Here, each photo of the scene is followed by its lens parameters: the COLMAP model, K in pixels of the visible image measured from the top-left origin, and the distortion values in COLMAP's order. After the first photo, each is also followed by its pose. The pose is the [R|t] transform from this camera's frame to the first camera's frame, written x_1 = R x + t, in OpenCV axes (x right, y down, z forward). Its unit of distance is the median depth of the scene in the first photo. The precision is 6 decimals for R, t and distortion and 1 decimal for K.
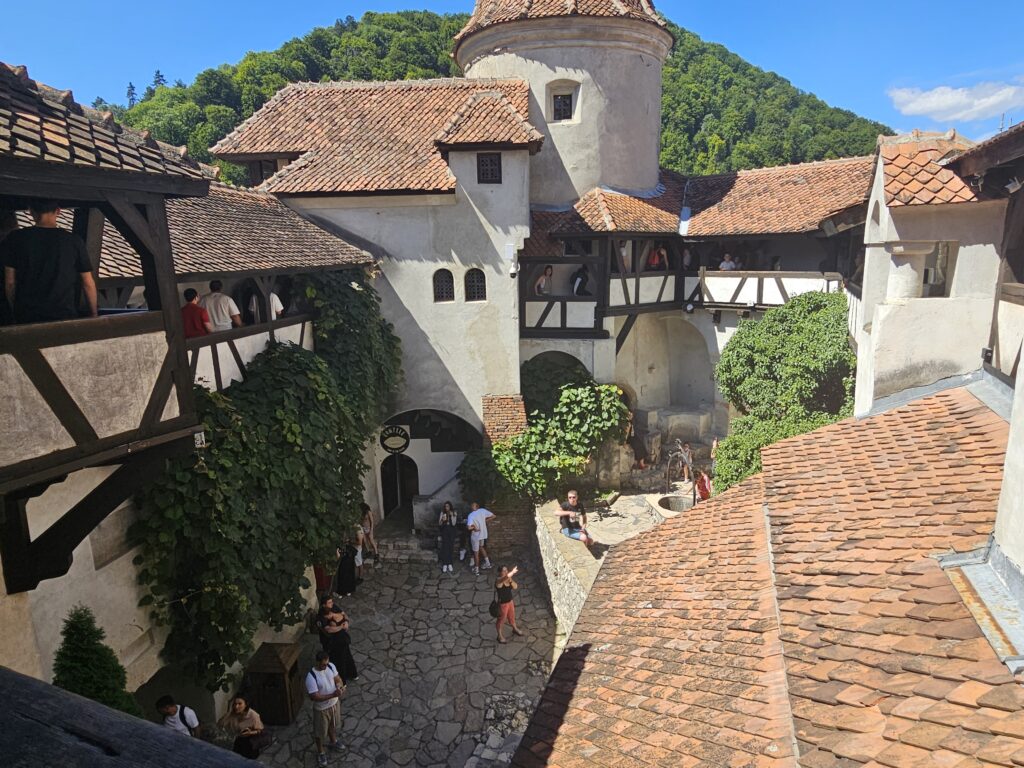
lens RADIAL K [[636.9, 0, 518.7], [0, 636.9, 387.1], [0, 0, 1]] dist [0.000052, -0.001462]
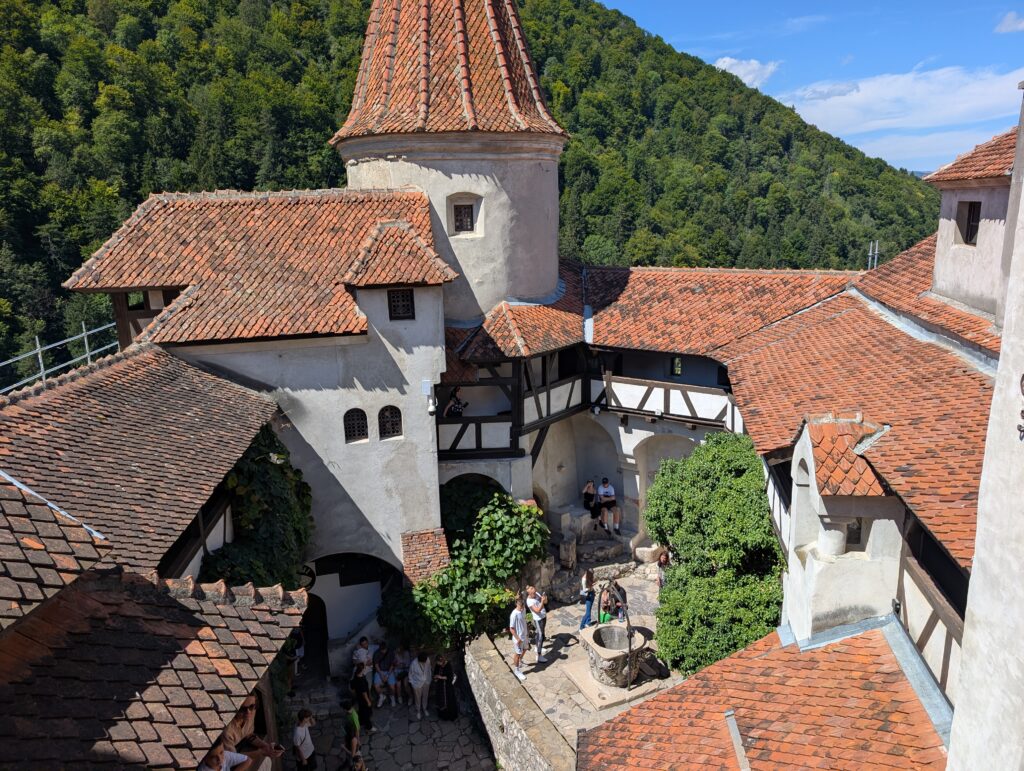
lens RADIAL K [[737.0, 0, 511.4], [0, 737.0, 381.1], [0, 0, 1]] dist [0.086891, -0.182371]
pose [[0.974577, -0.059851, 0.215910, -0.121027], [0.054956, 0.998079, 0.028608, -0.233084], [-0.217207, -0.016015, 0.975994, -0.108244]]
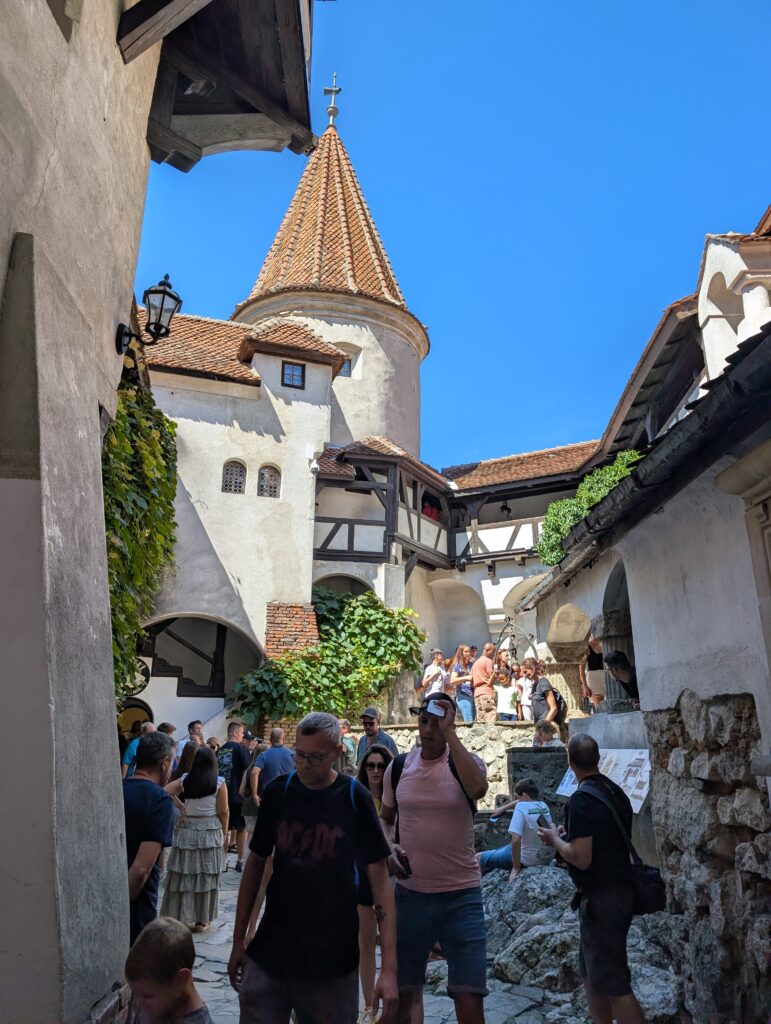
lens RADIAL K [[737.0, 0, 385.5], [0, 737.0, 512.0], [0, 0, 1]] dist [0.086891, -0.182371]
pose [[0.940874, 0.126588, 0.314217, -0.230614], [0.046882, 0.869973, -0.490865, 0.394853], [-0.335498, 0.476573, 0.812601, 0.094141]]
